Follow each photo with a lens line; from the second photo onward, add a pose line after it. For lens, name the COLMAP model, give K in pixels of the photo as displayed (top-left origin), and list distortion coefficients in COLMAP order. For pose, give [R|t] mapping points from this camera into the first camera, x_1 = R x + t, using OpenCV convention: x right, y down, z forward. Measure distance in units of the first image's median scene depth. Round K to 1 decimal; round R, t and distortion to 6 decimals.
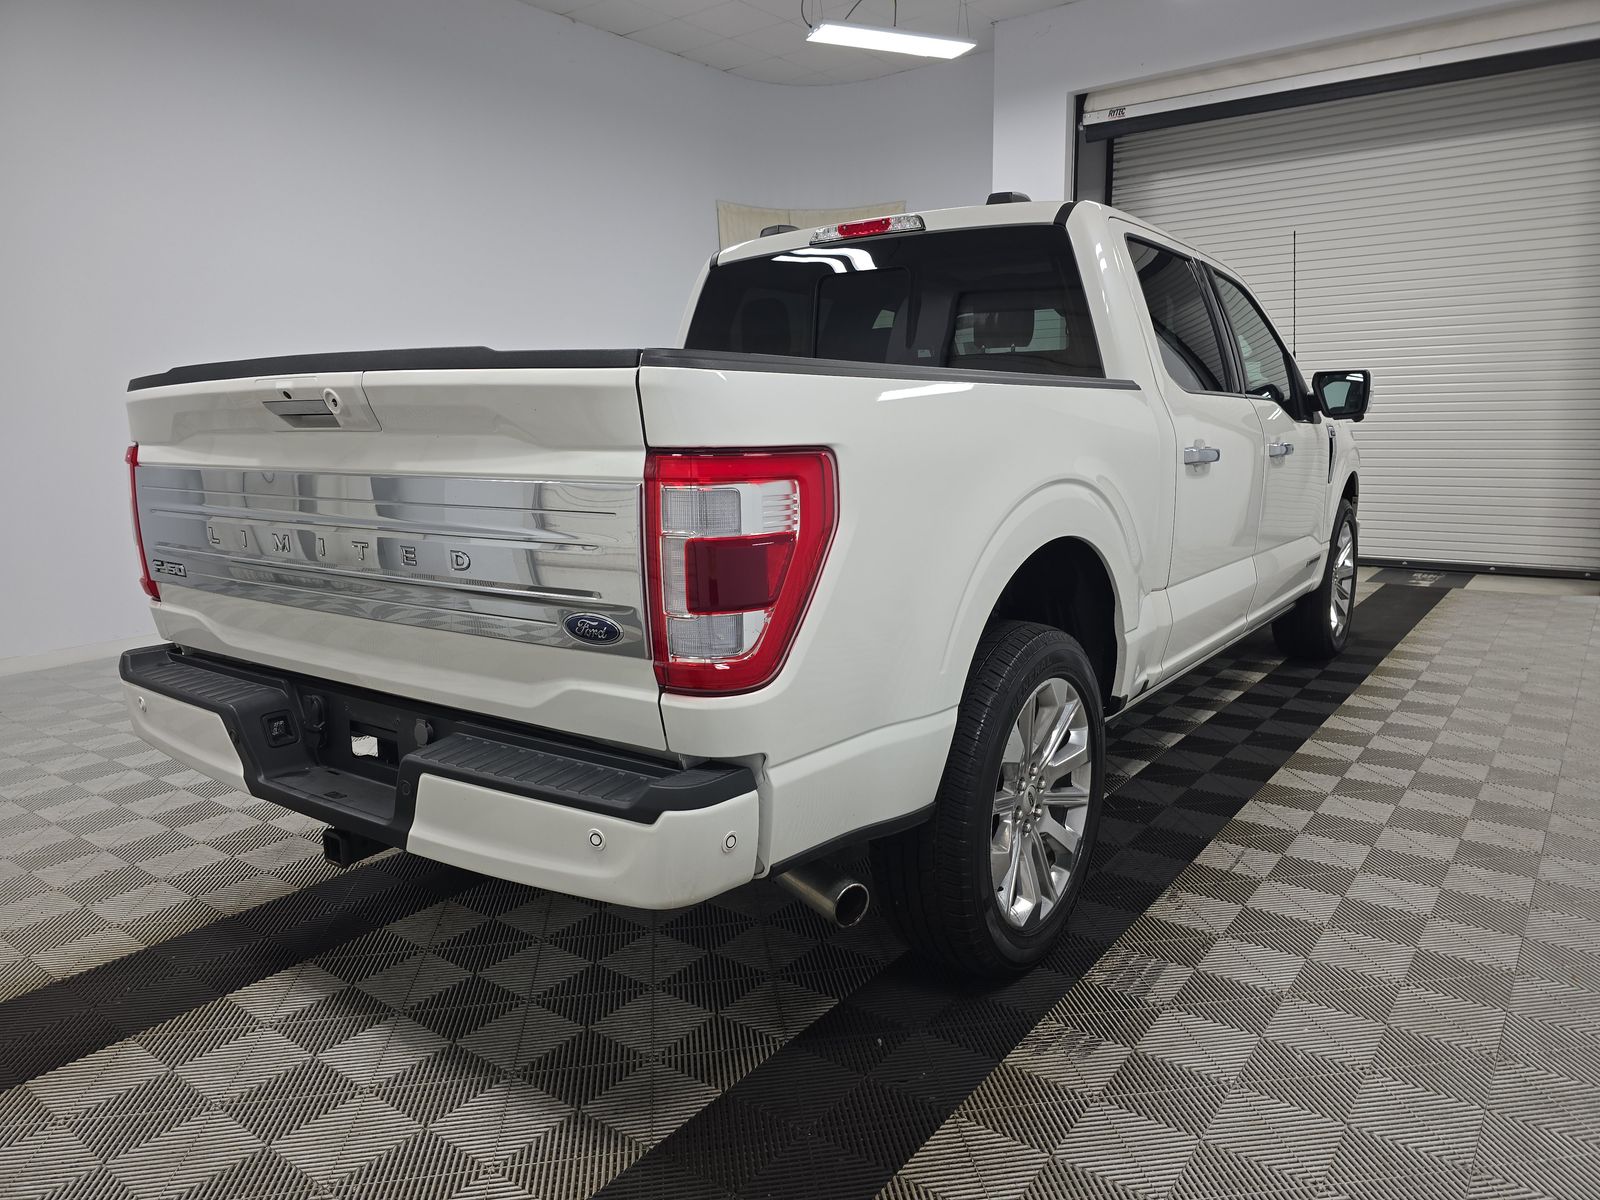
lens RADIAL K [[1063.9, 0, 805.3], [0, 1063.9, 607.2], [0, 0, 1]] dist [0.080483, -0.103481]
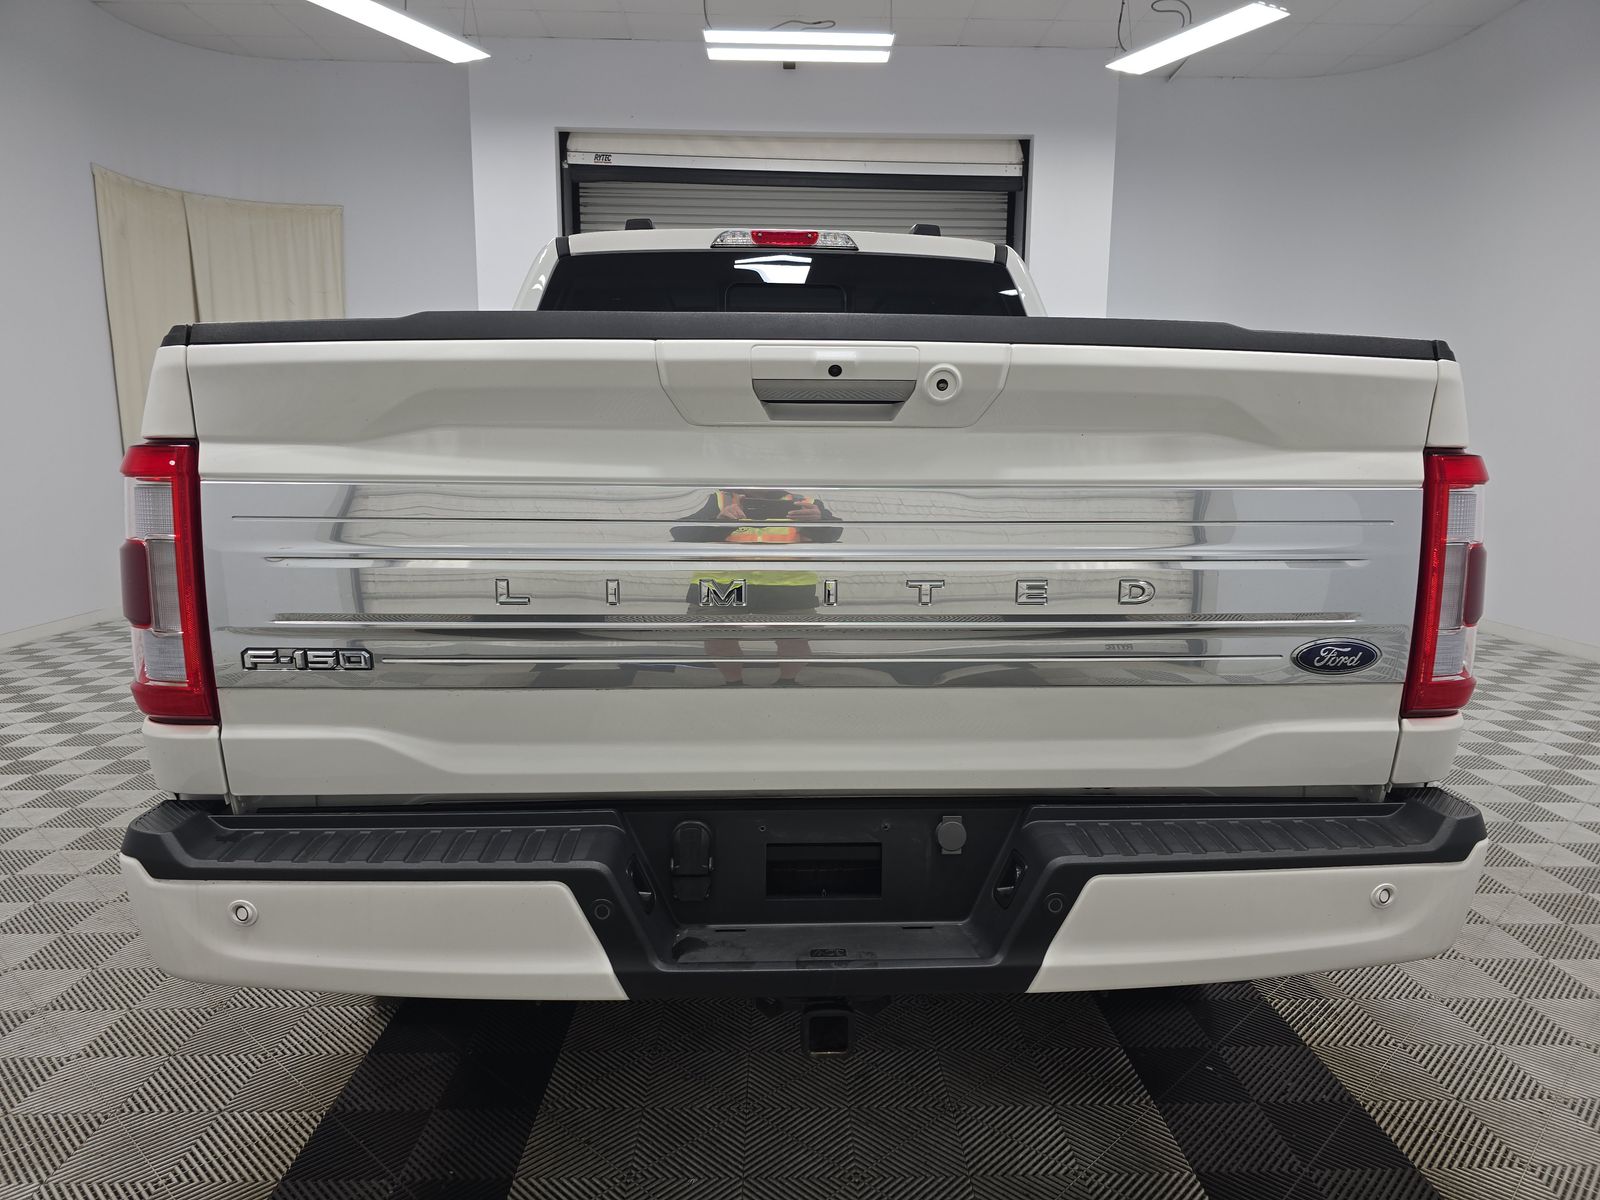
lens RADIAL K [[1063.9, 0, 805.3], [0, 1063.9, 607.2], [0, 0, 1]] dist [0.080483, -0.103481]
pose [[0.780434, -0.066043, 0.621740, -0.540338], [0.092295, 0.995681, -0.010088, -0.025423], [-0.618388, 0.065257, 0.783159, 0.290311]]
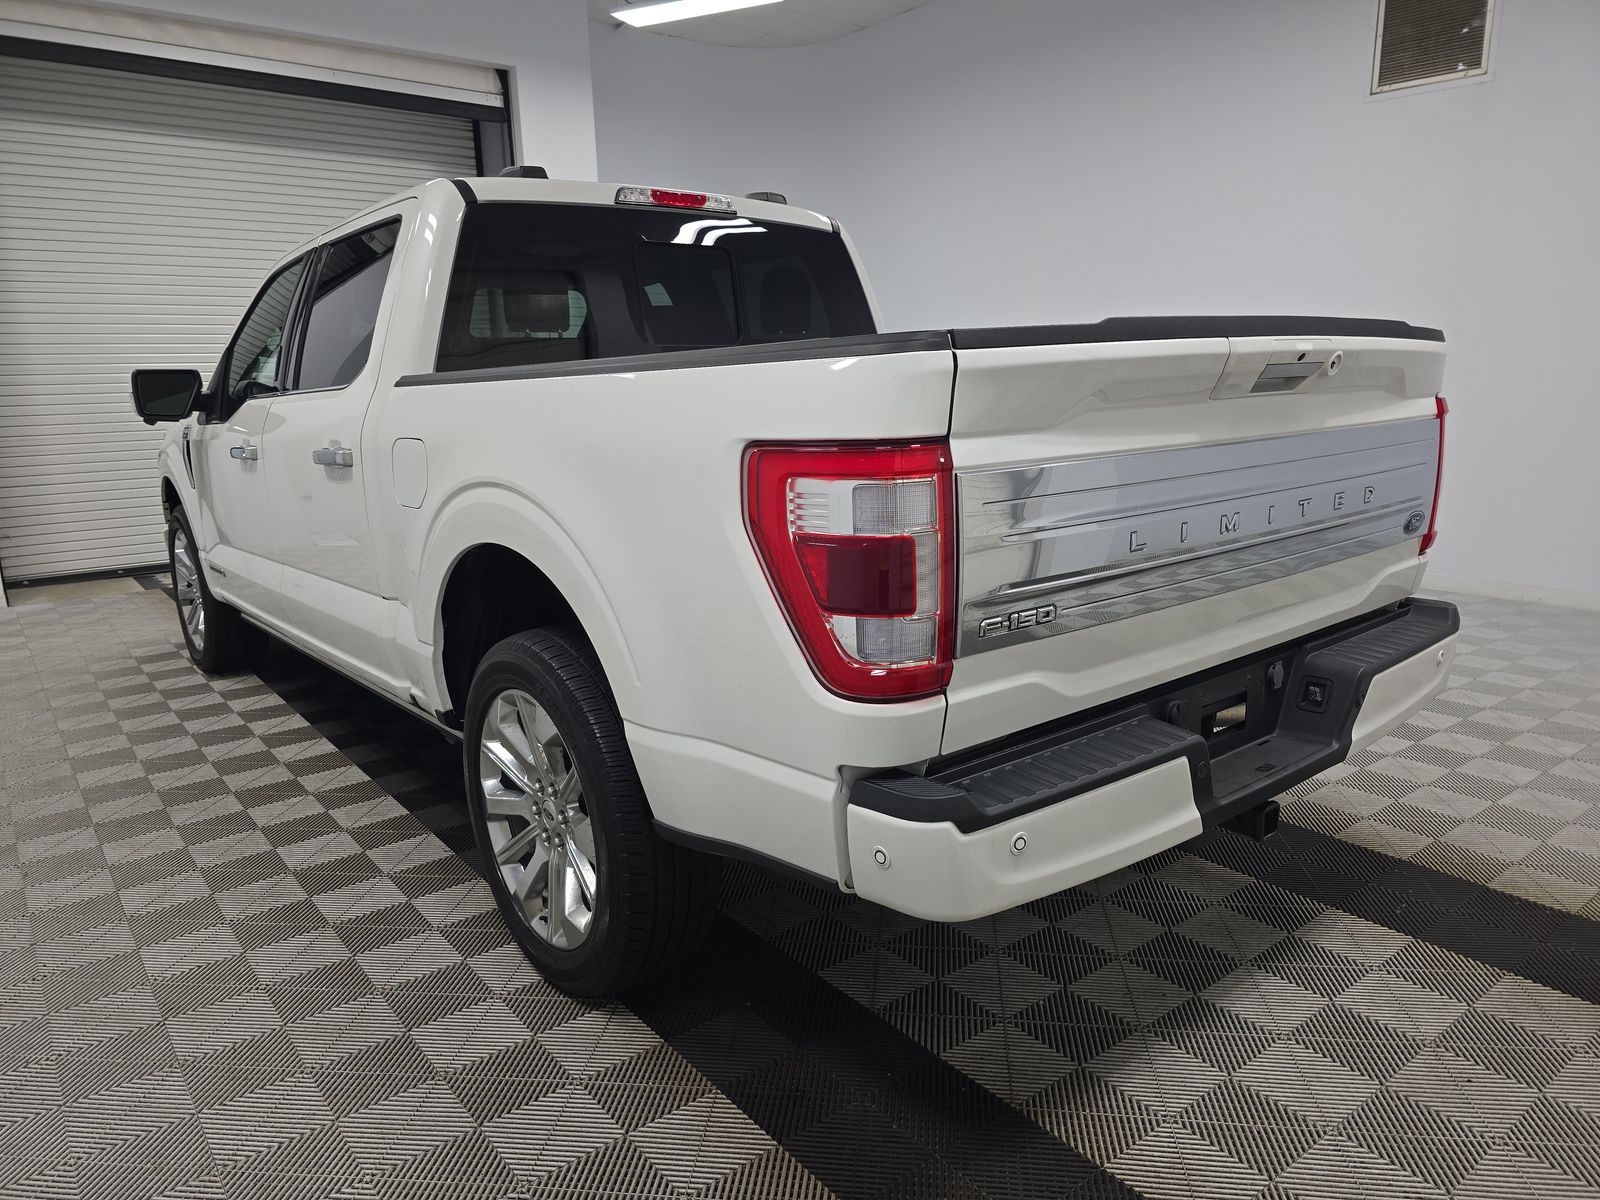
lens RADIAL K [[1063.9, 0, 805.3], [0, 1063.9, 607.2], [0, 0, 1]] dist [0.080483, -0.103481]
pose [[0.265907, -0.192720, 0.944538, -0.905772], [0.194430, 0.970399, 0.143260, -0.119182], [-0.944188, 0.145553, 0.295507, 0.680881]]
